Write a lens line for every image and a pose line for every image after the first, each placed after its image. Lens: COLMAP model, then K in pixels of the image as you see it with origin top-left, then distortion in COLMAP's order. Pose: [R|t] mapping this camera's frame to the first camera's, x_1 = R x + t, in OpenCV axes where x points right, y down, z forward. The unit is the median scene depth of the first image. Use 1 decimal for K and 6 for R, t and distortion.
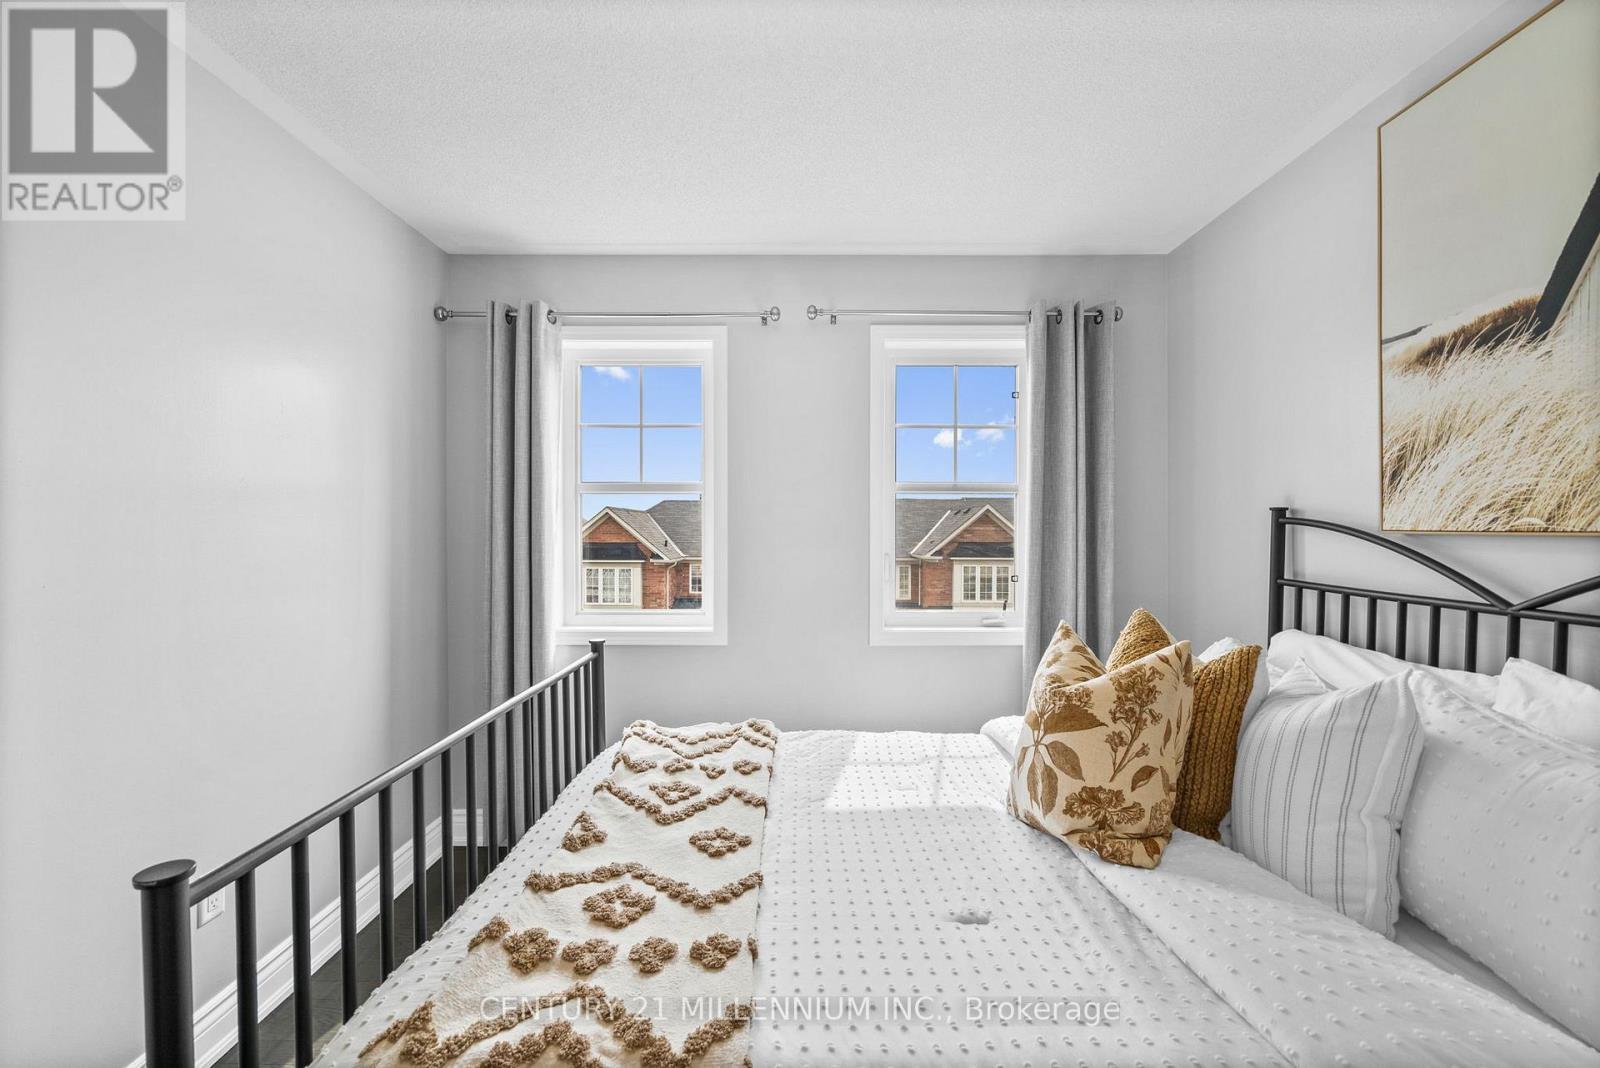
lens RADIAL K [[753.6, 0, 793.9], [0, 753.6, 528.6], [0, 0, 1]] dist [0.000402, 0.000425]
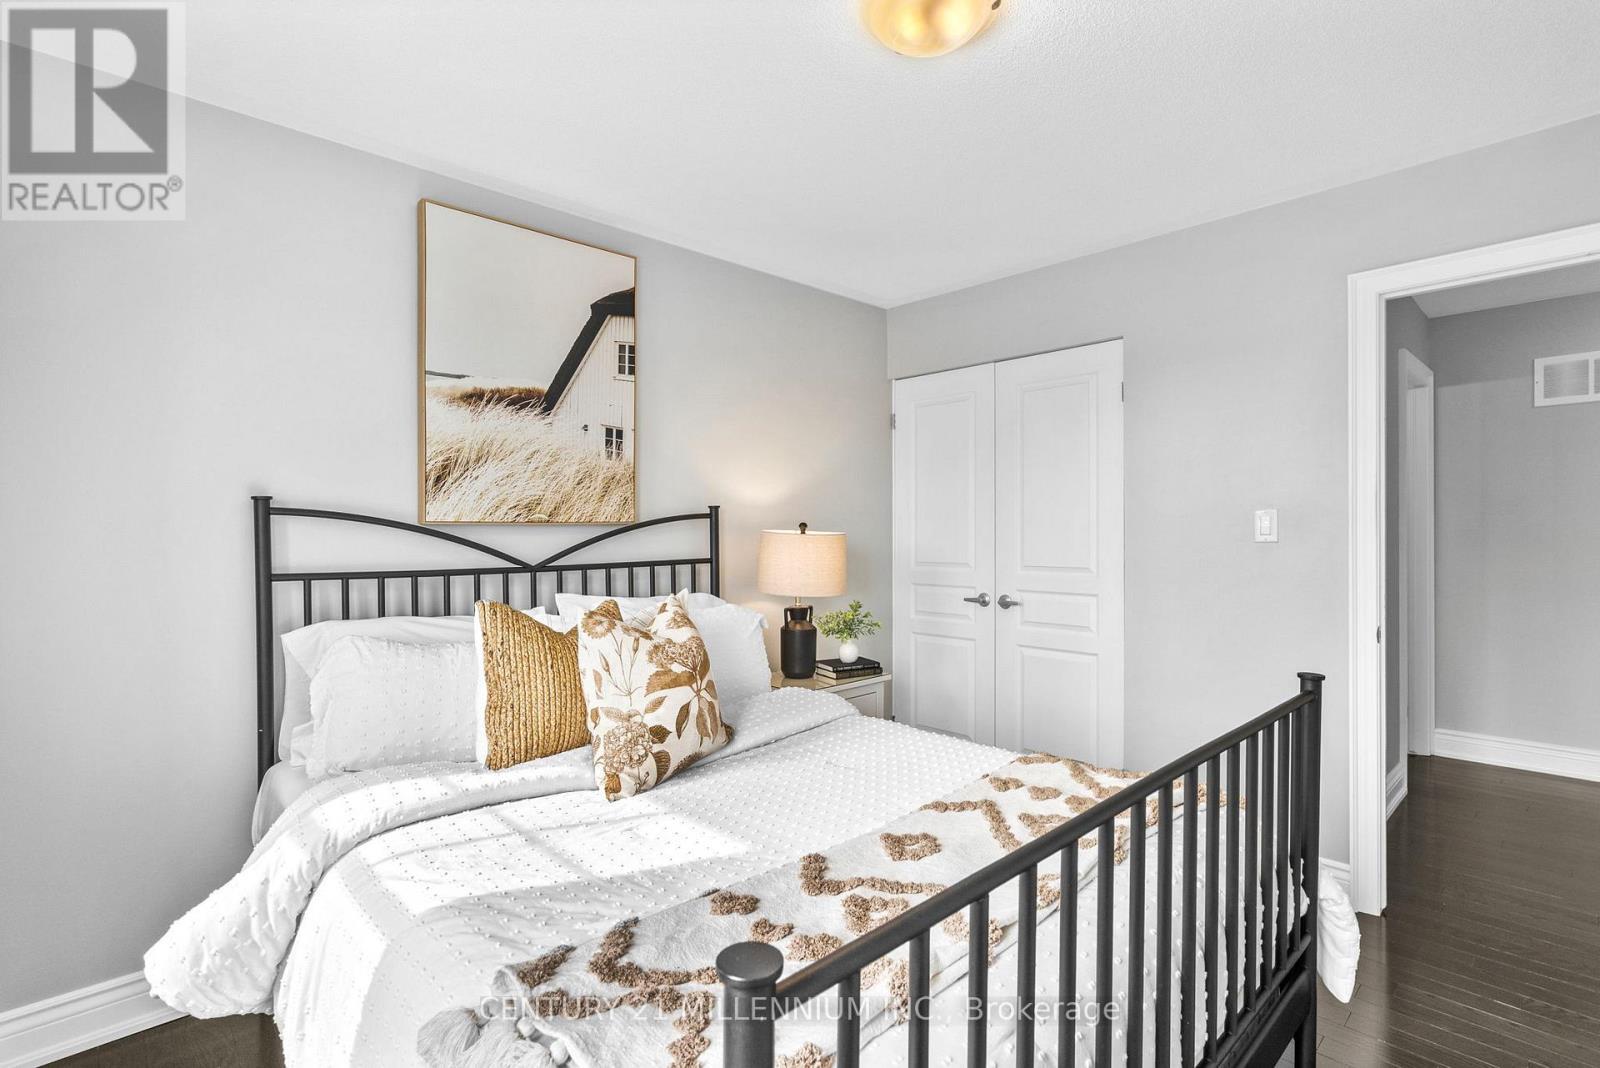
lens RADIAL K [[742.7, 0, 791.6], [0, 742.7, 533.5], [0, 0, 1]] dist [-0.003166, 0.000887]
pose [[-0.684394, -0.006117, 0.729087, -0.637698], [0.001740, 0.999948, 0.010024, 0.012963], [-0.729110, 0.008129, -0.684348, 1.646462]]
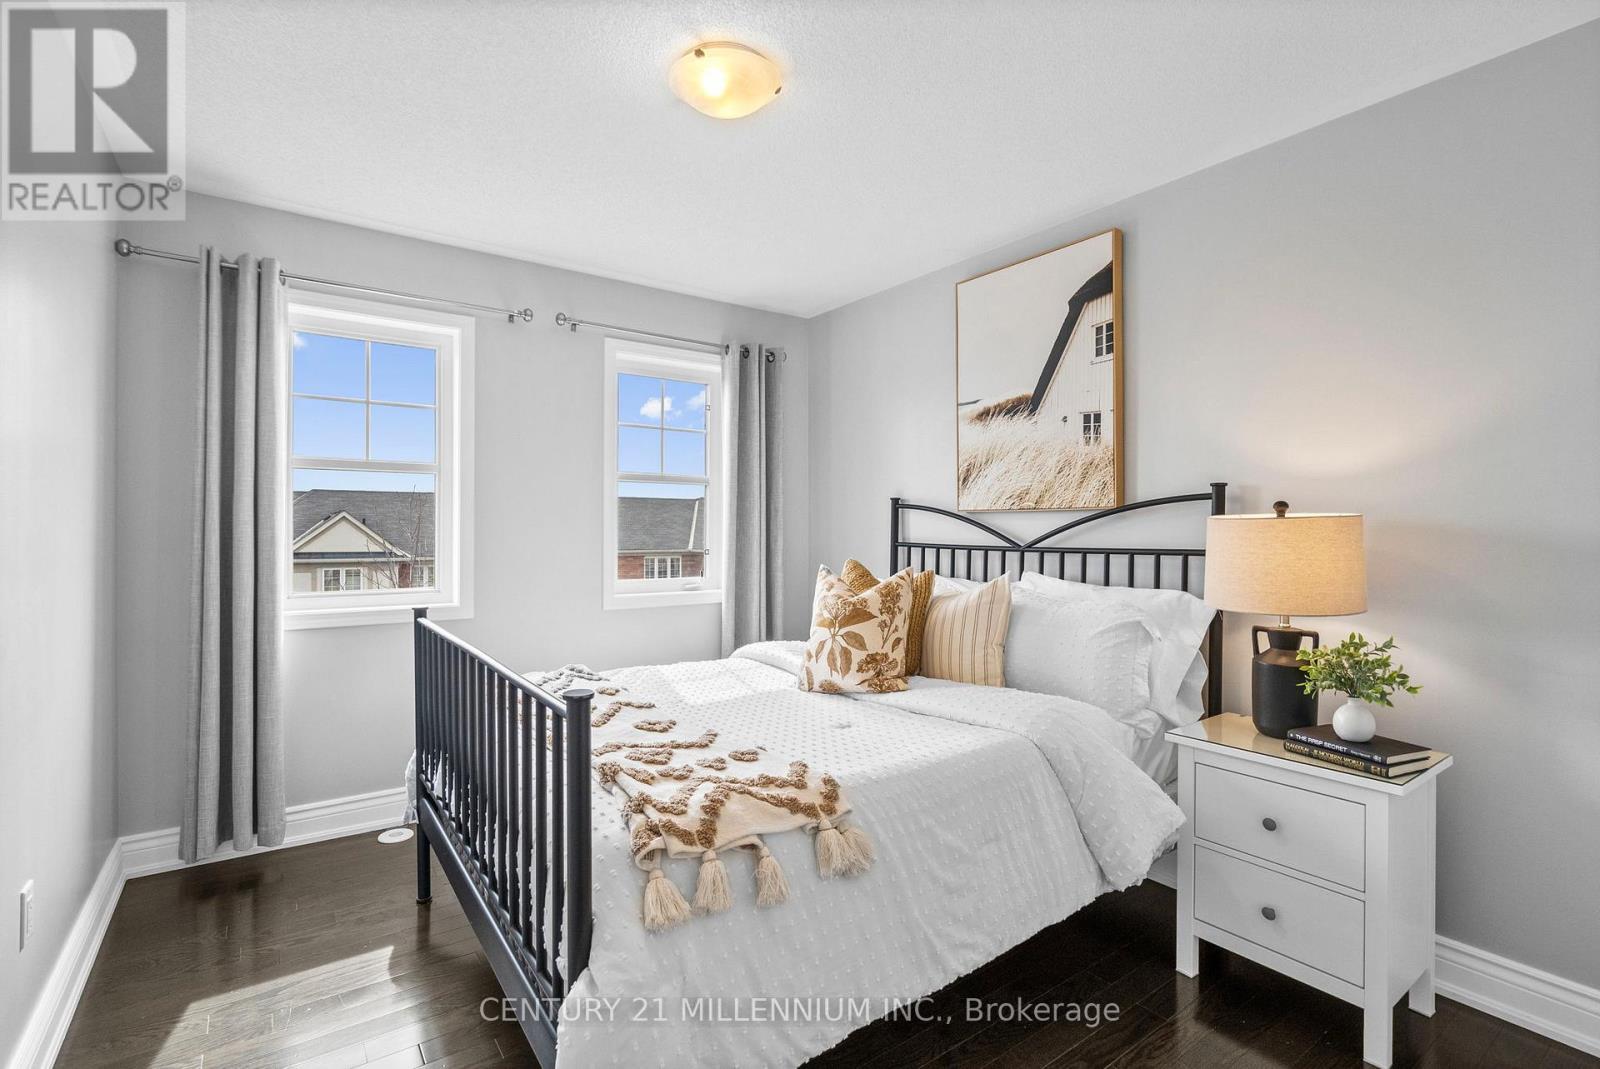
lens RADIAL K [[756.8, 0, 818.3], [0, 756.8, 518.6], [0, 0, 1]] dist [-0.000485, 0.000527]
pose [[0.798656, 0.008419, 0.601729, -0.654287], [-0.001459, 0.999926, -0.012054, 0.051311], [-0.601786, 0.008749, 0.798609, -0.265997]]
